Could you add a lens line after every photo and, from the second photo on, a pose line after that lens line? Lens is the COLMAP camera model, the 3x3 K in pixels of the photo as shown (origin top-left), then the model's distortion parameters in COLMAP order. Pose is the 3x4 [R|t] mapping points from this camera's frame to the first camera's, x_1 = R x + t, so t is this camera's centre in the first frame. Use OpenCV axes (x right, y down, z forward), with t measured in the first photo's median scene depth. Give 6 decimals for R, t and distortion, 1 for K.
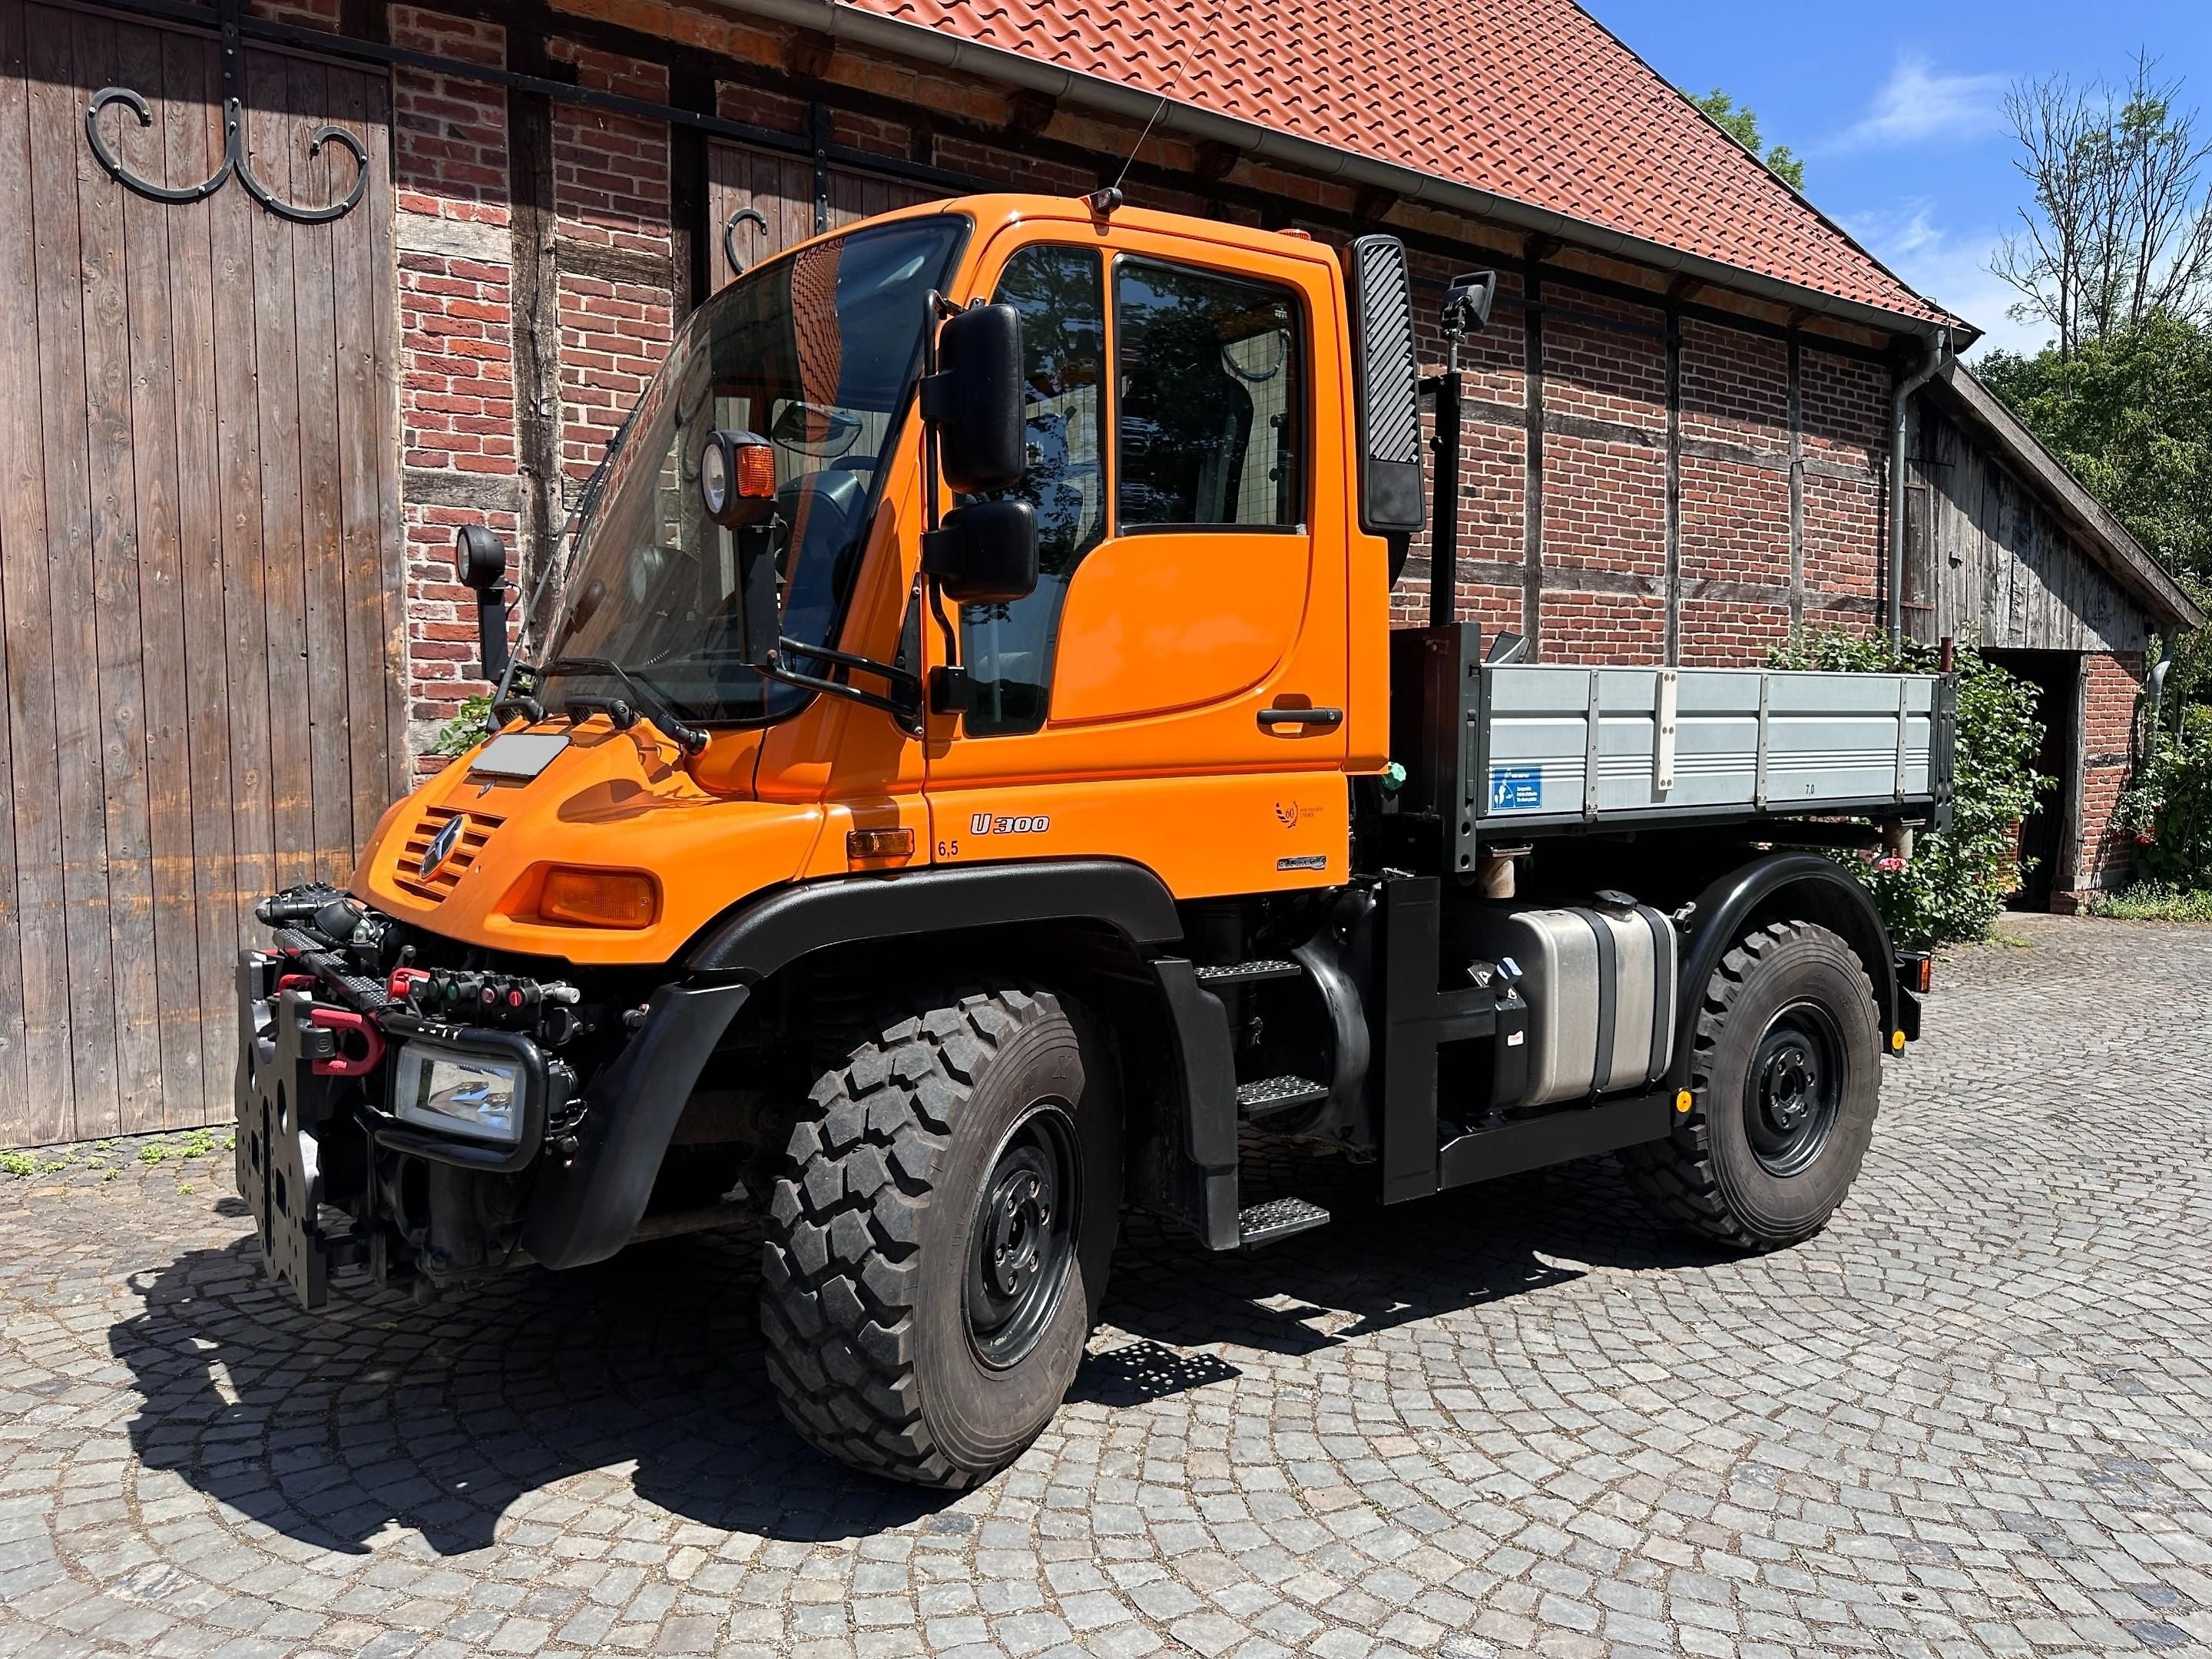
lens RADIAL K [[1665.3, 0, 1110.7], [0, 1665.3, 806.9], [0, 0, 1]] dist [0.048426, -0.049745]
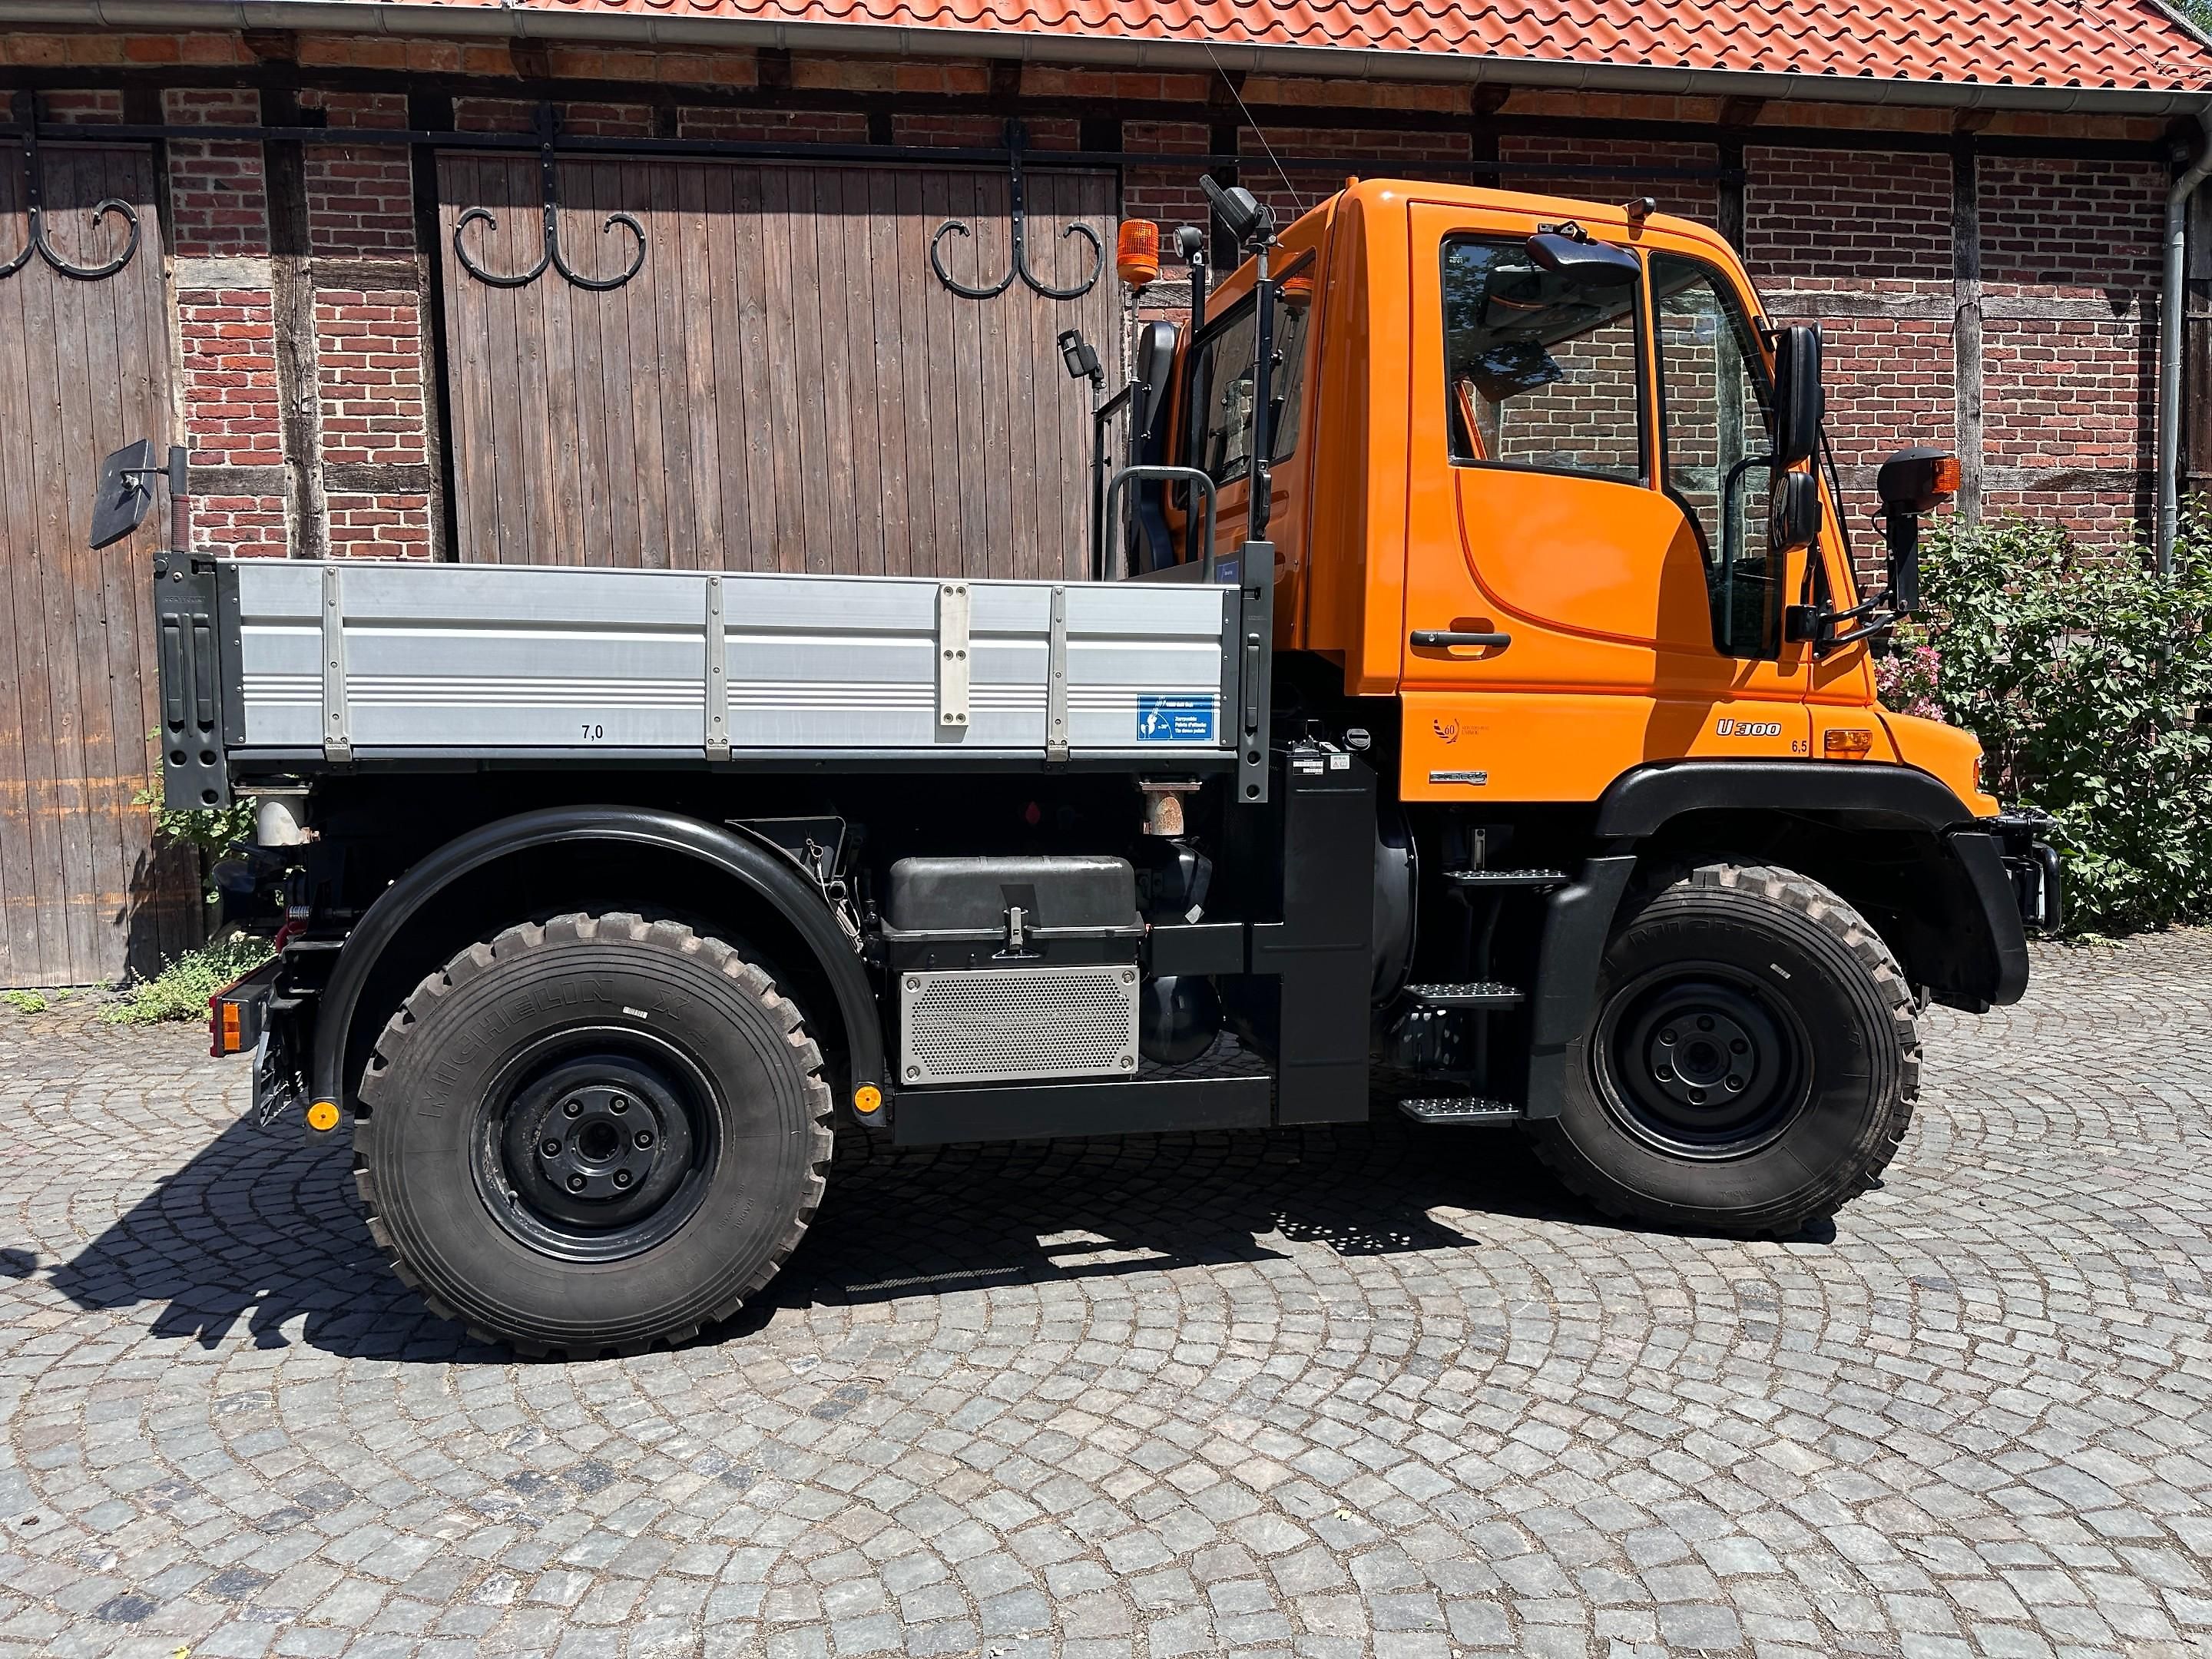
lens RADIAL K [[1665.3, 0, 1056.2], [0, 1665.3, 787.6], [0, 0, 1]] dist [0.048426, -0.049745]
pose [[0.892340, 0.014284, -0.451138, 0.693455], [-0.001535, 0.999589, 0.028613, -0.002959], [0.451362, -0.024840, 0.891995, 0.177267]]
